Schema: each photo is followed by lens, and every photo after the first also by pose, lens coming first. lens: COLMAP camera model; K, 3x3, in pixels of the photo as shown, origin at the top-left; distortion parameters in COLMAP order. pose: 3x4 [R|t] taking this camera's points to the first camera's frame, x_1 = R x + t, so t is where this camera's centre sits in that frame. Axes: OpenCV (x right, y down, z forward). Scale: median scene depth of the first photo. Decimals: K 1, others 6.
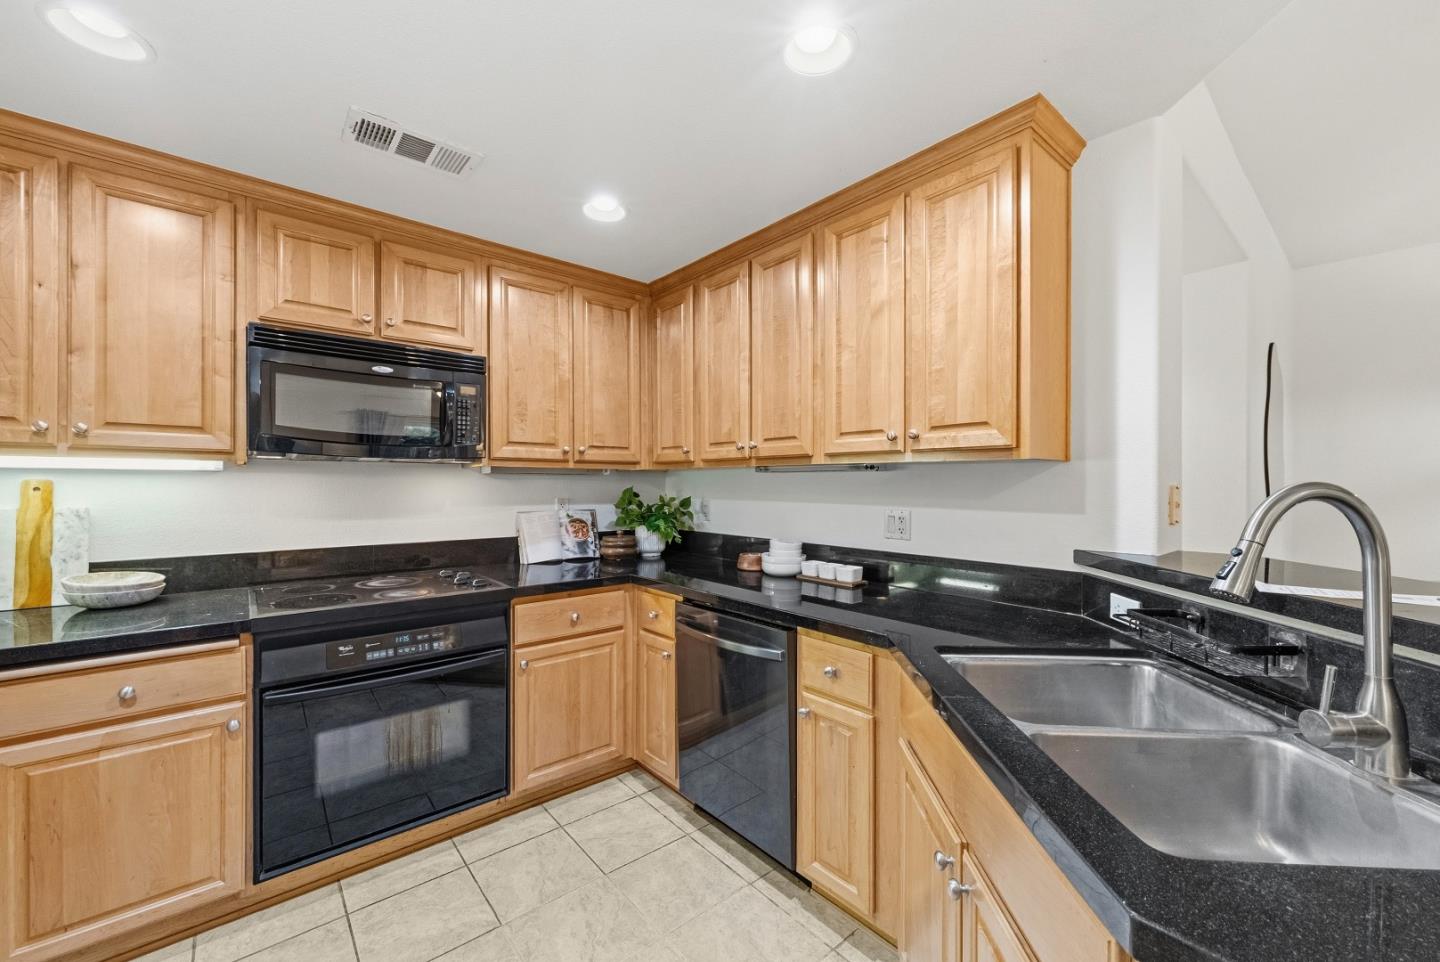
lens RADIAL K [[568.2, 0, 713.4], [0, 568.2, 481.0], [0, 0, 1]] dist [0.001631, 0.000566]
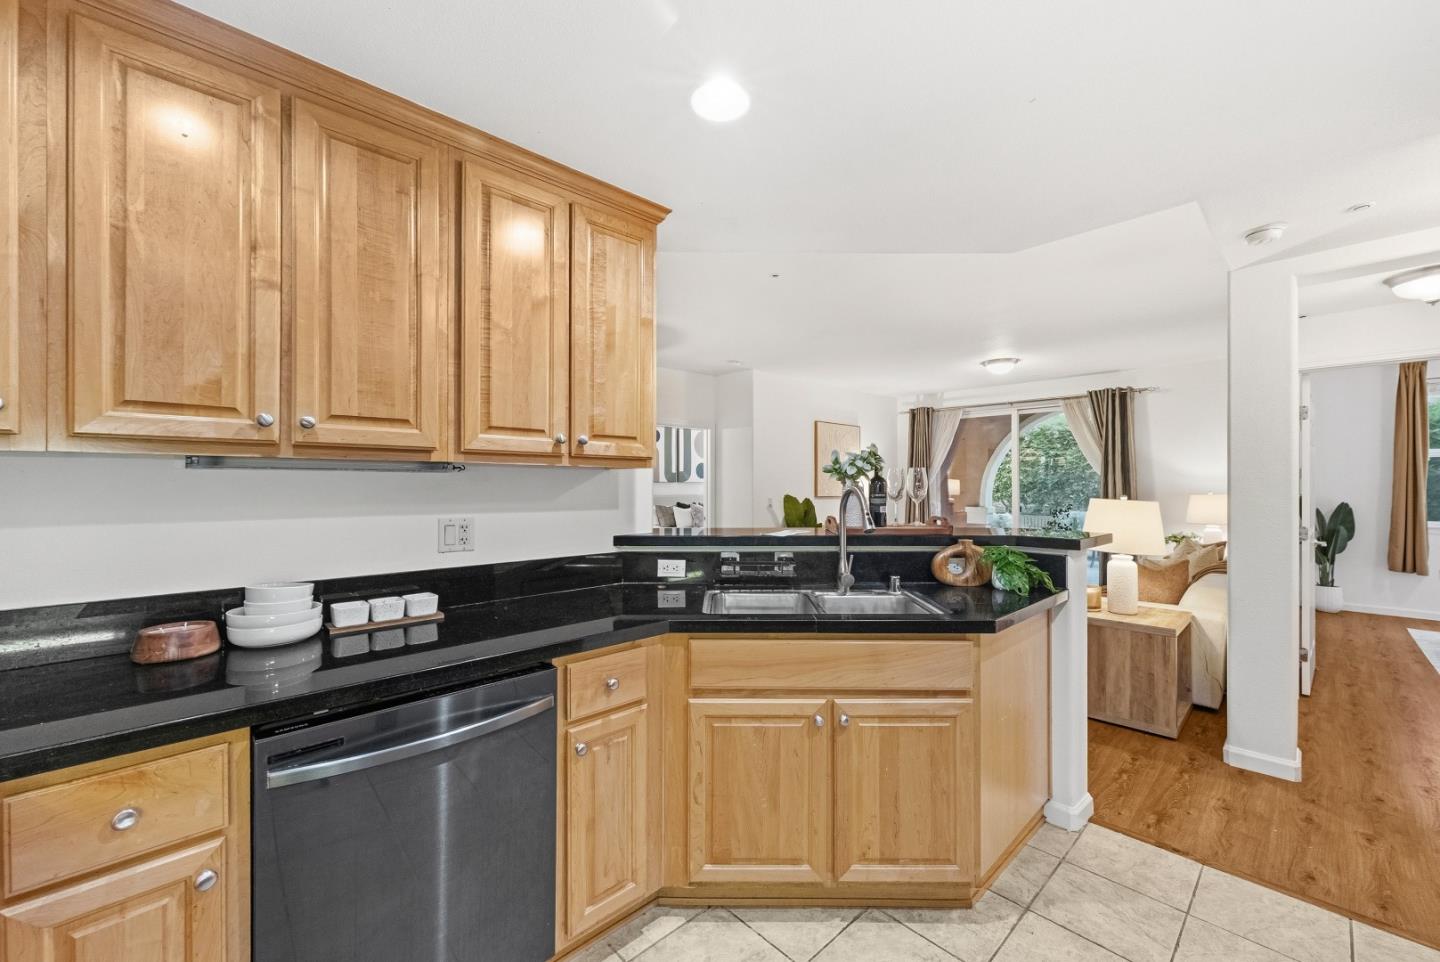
lens RADIAL K [[578.5, 0, 729.1], [0, 578.5, 479.9], [0, 0, 1]] dist [0.001525, 0.001674]
pose [[-0.055761, 0.005057, 0.998431, -0.578318], [-0.006495, 0.999964, -0.005427, -0.004362], [-0.998423, -0.006787, -0.055726, 0.637835]]
